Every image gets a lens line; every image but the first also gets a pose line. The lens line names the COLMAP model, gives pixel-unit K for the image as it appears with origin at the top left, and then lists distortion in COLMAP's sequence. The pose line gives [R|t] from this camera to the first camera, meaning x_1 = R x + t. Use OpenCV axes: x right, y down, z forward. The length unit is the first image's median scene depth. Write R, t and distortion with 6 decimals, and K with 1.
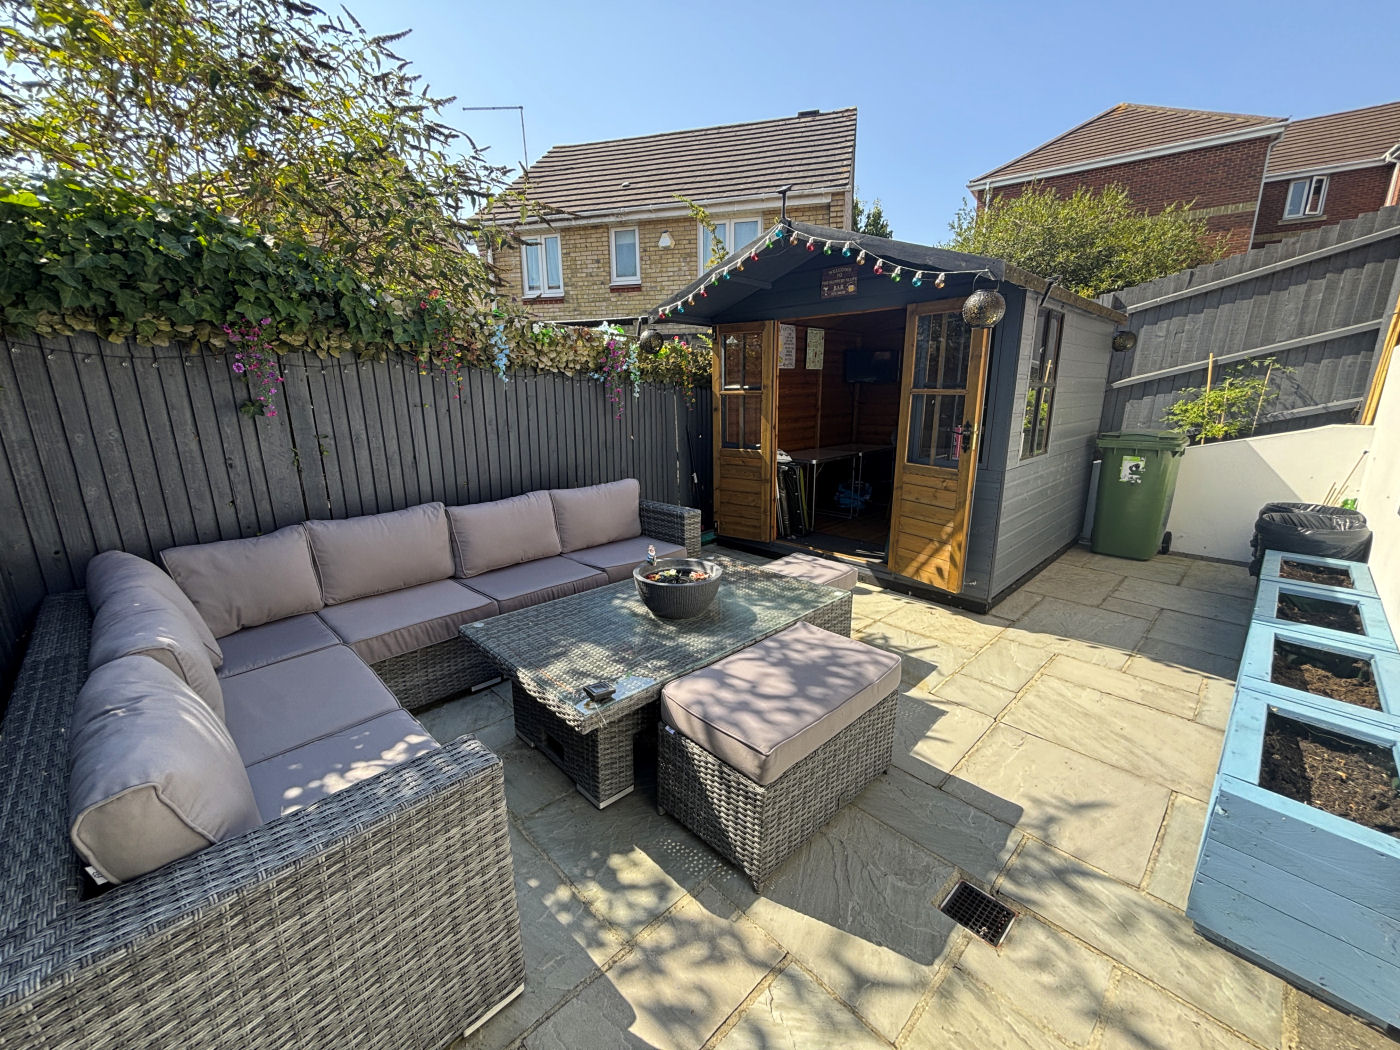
lens RADIAL K [[562.4, 0, 700.1], [0, 562.4, 526.1], [0, 0, 1]] dist [0.000888, -0.000650]
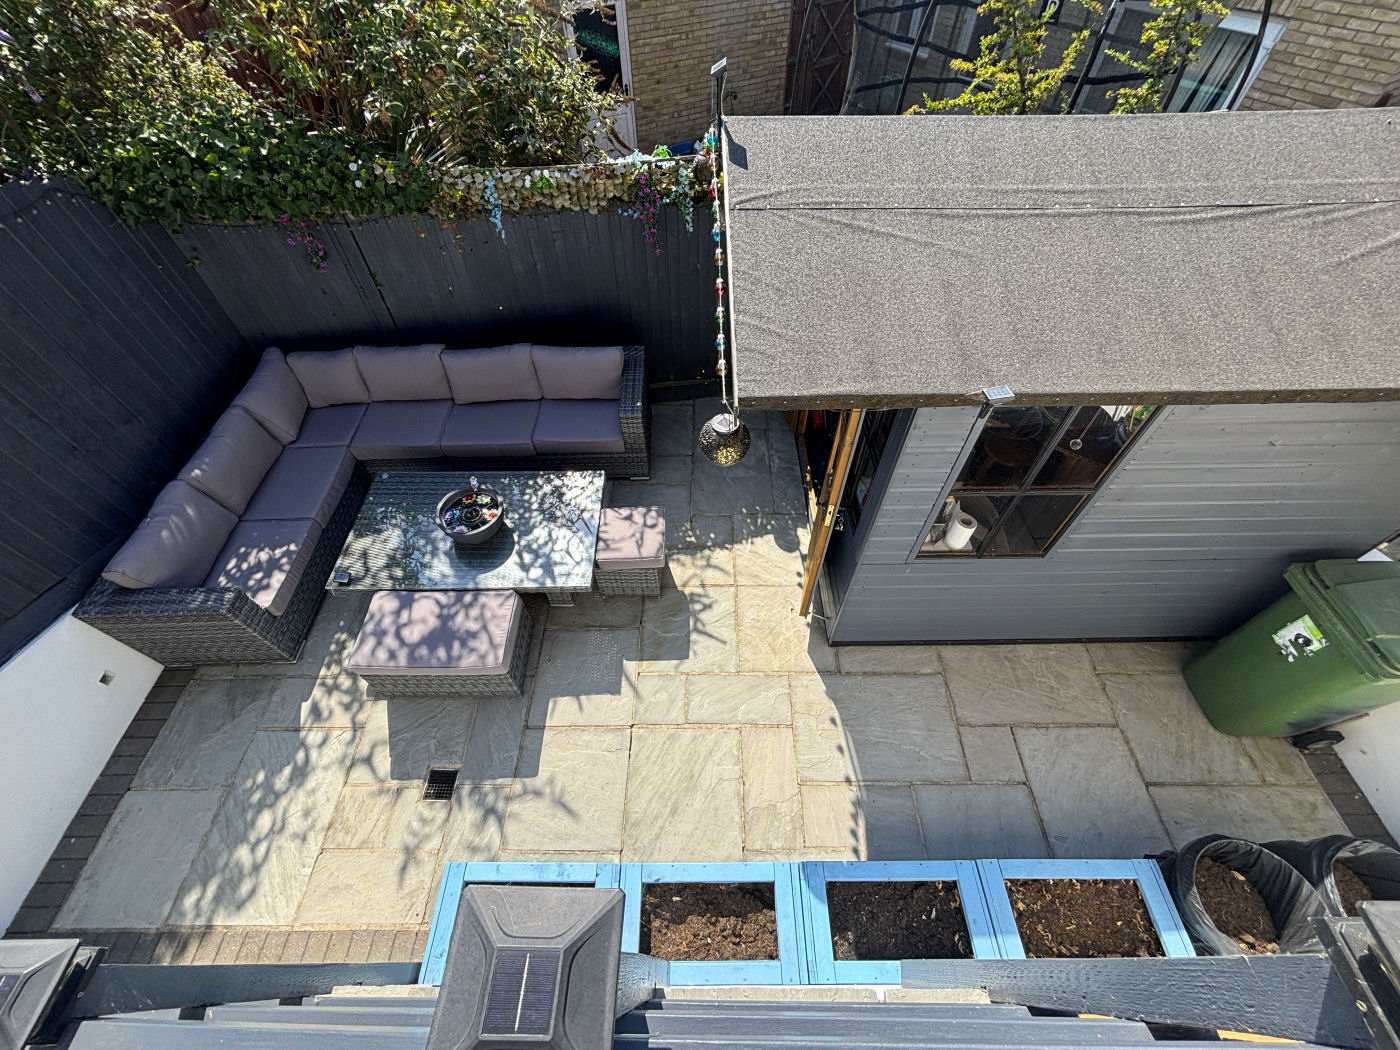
lens RADIAL K [[562.4, 0, 699.9], [0, 562.4, 521.3], [0, 0, 1]] dist [0.000888, -0.000650]
pose [[0.719902, 0.549391, -0.424159, 1.209077], [-0.164149, 0.728542, 0.665042, -1.136373], [0.674386, -0.409140, 0.614661, 0.668388]]
